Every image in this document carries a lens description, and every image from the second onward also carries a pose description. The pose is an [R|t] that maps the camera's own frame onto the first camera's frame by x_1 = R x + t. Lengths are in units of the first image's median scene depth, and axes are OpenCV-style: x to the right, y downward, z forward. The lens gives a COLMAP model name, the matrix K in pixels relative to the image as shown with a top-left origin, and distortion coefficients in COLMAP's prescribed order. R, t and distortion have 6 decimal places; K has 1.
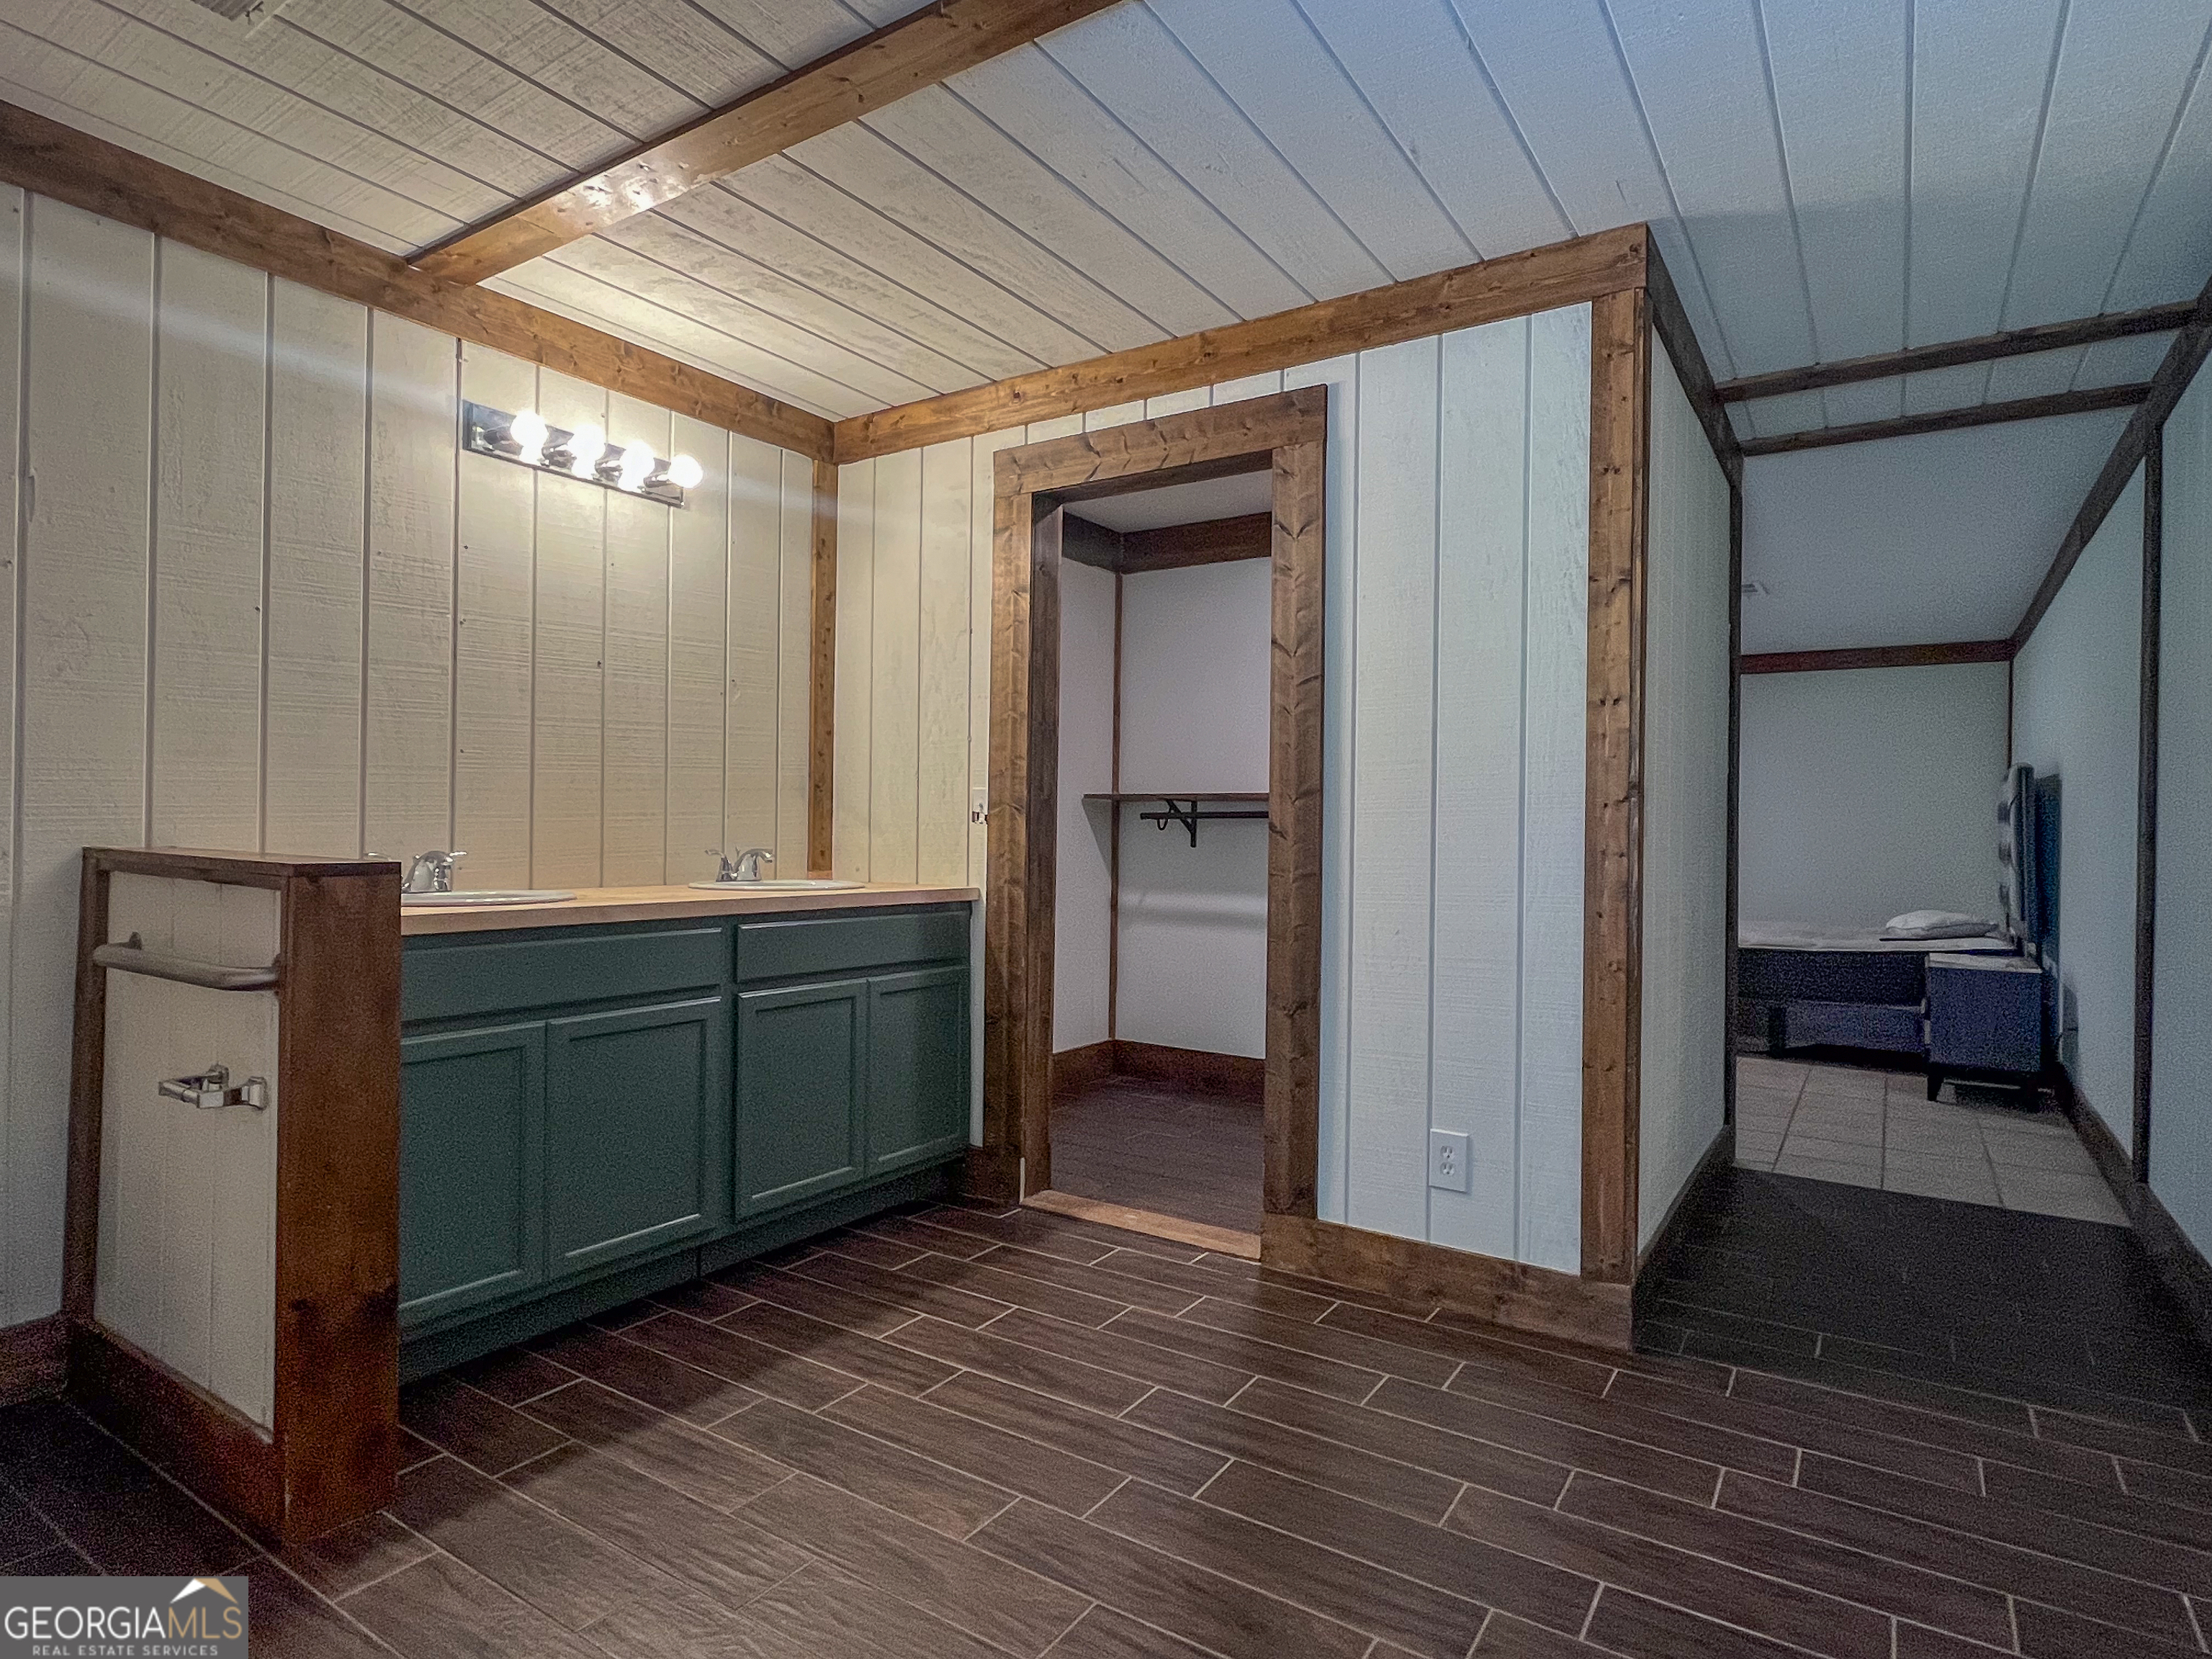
lens RADIAL K [[1200.3, 0, 1106.0], [0, 1200.3, 829.5], [0, 0, 1]] dist [-0.000003, -0.000006]
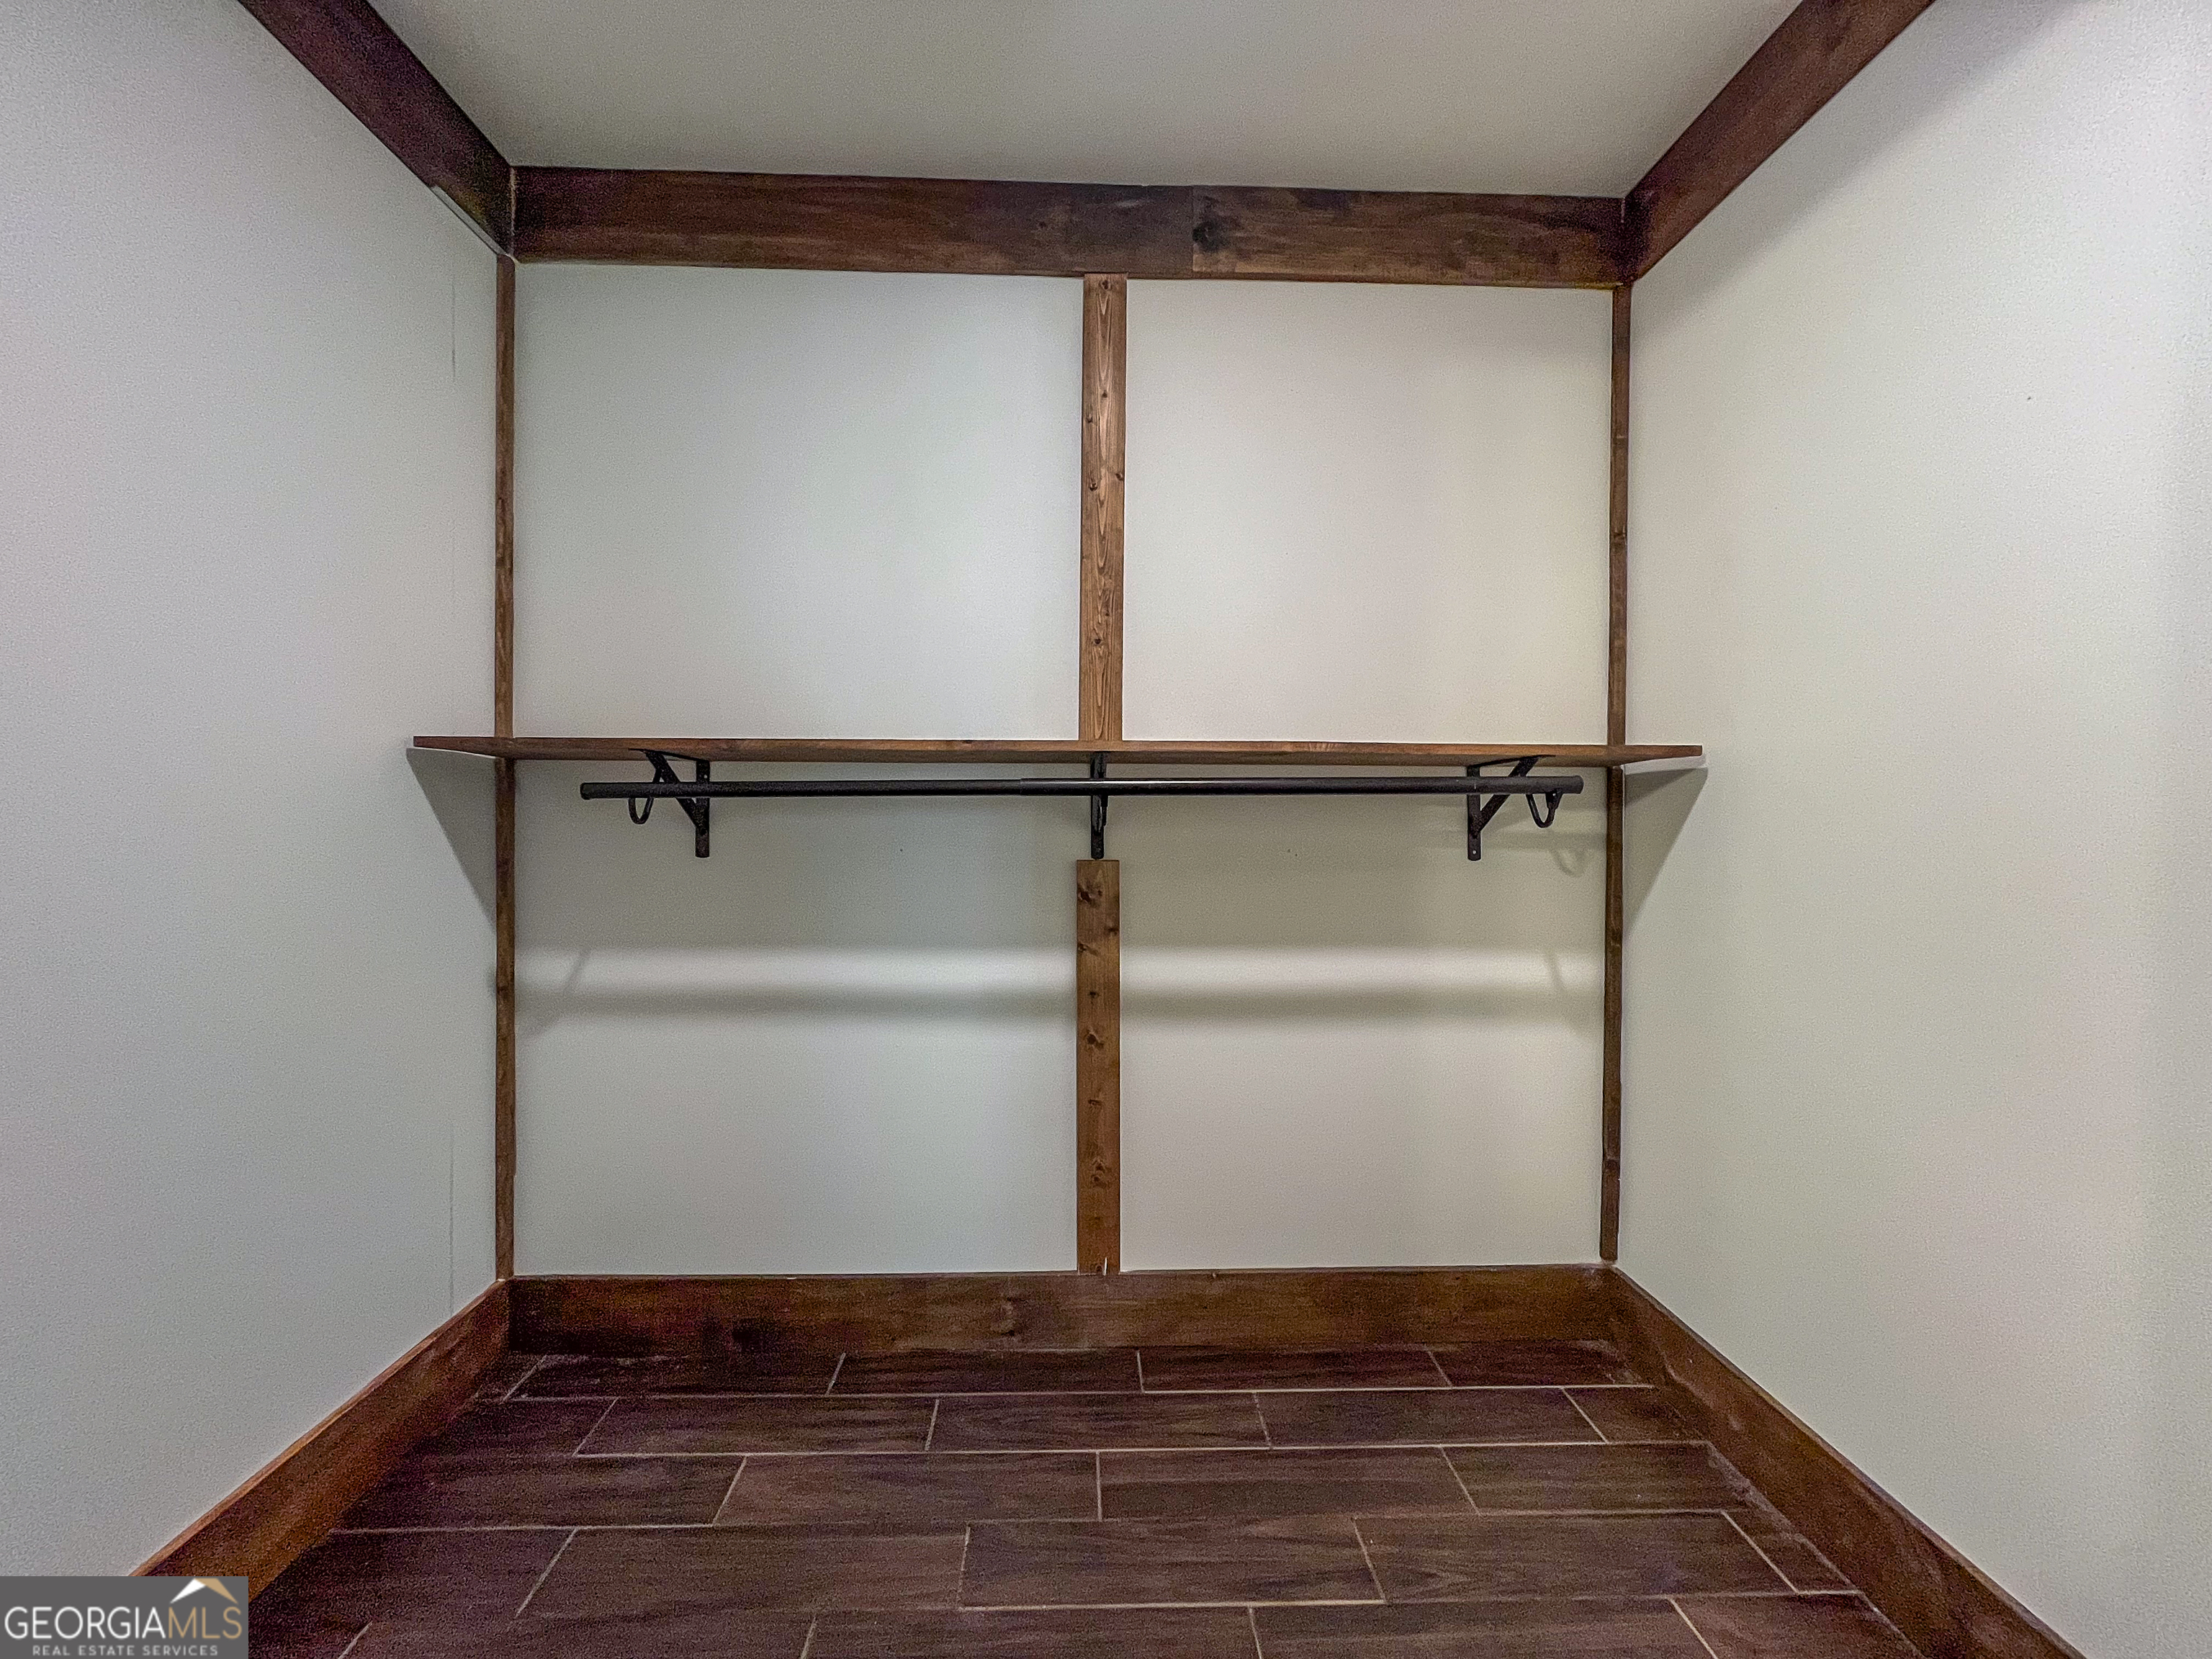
lens RADIAL K [[882.4, 0, 1106.0], [0, 882.4, 829.5], [0, 0, 1]] dist [-0.014270, -0.000050]
pose [[0.818010, -0.015748, 0.574988, 0.003200], [-0.004242, 0.999433, 0.033409, -0.008336], [-0.575188, -0.029768, 0.817479, 0.622815]]
